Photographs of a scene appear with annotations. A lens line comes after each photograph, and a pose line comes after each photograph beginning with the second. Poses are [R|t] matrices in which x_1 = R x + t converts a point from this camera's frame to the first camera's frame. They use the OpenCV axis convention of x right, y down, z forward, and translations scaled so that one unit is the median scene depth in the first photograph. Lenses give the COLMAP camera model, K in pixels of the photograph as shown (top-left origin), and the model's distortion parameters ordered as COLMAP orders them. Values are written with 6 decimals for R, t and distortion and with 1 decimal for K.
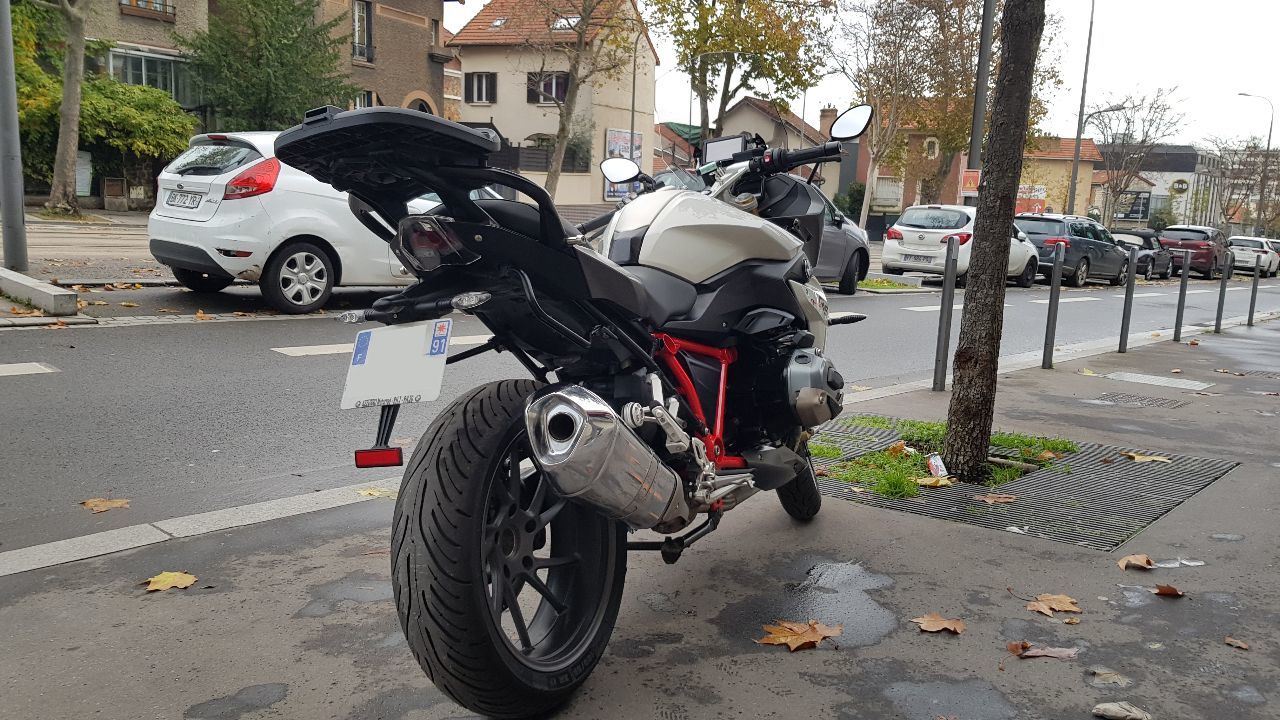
lens RADIAL K [[995.5, 0, 614.3], [0, 995.5, 339.7], [0, 0, 1]] dist [0.058570, -0.104196]
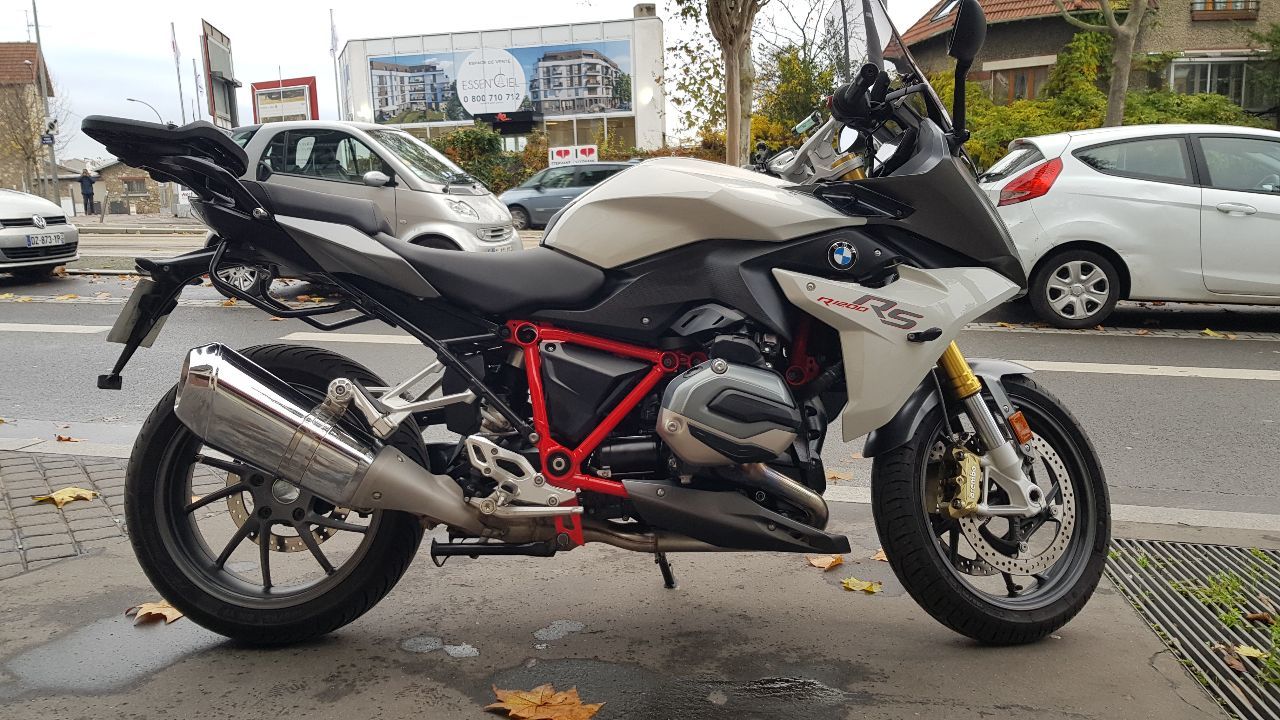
lens RADIAL K [[988.2, 0, 617.5], [0, 988.2, 358.1], [0, 0, 1]] dist [0.065112, -0.102302]
pose [[0.511979, 0.084690, -0.854813, 0.316165], [-0.085371, 0.995218, 0.047469, -0.008680], [0.854745, 0.048673, 0.516760, 0.229318]]
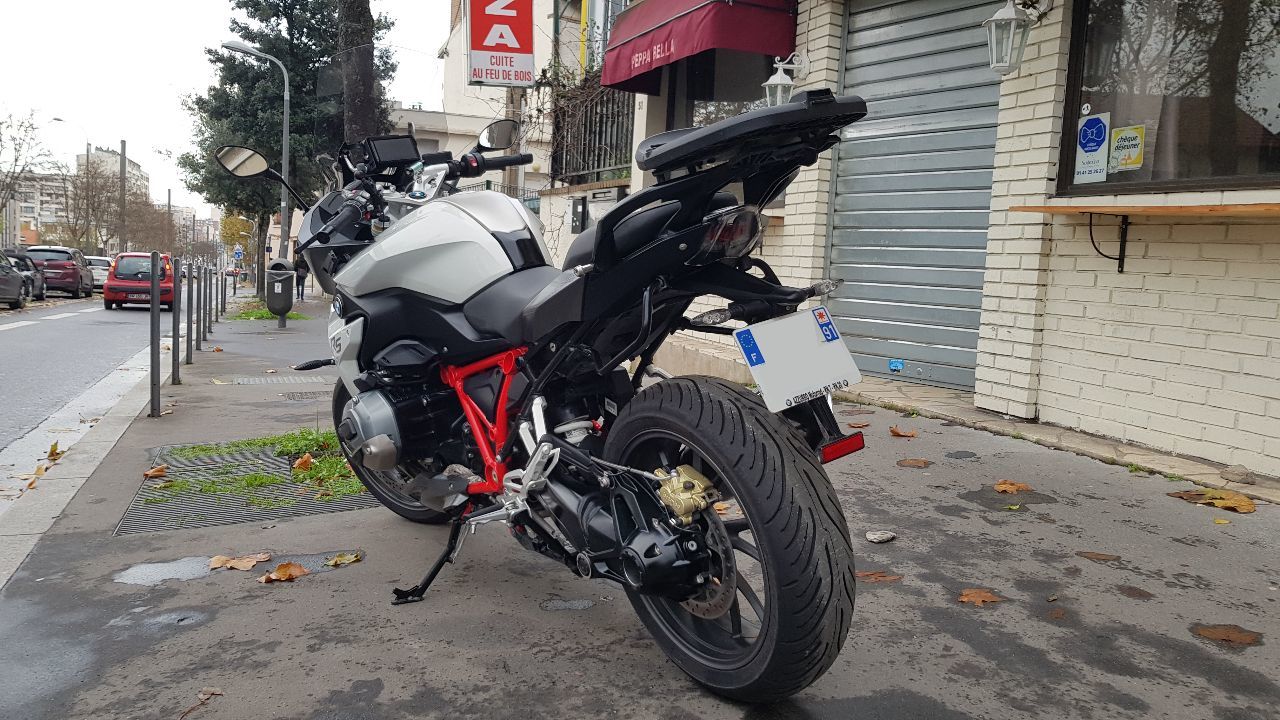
lens RADIAL K [[990.3, 0, 625.0], [0, 990.3, 339.2], [0, 0, 1]] dist [0.053553, -0.082817]
pose [[0.452582, -0.092703, 0.886891, -0.308455], [0.112296, 0.992589, 0.046446, -0.015106], [-0.884624, 0.078574, 0.459638, 0.187511]]
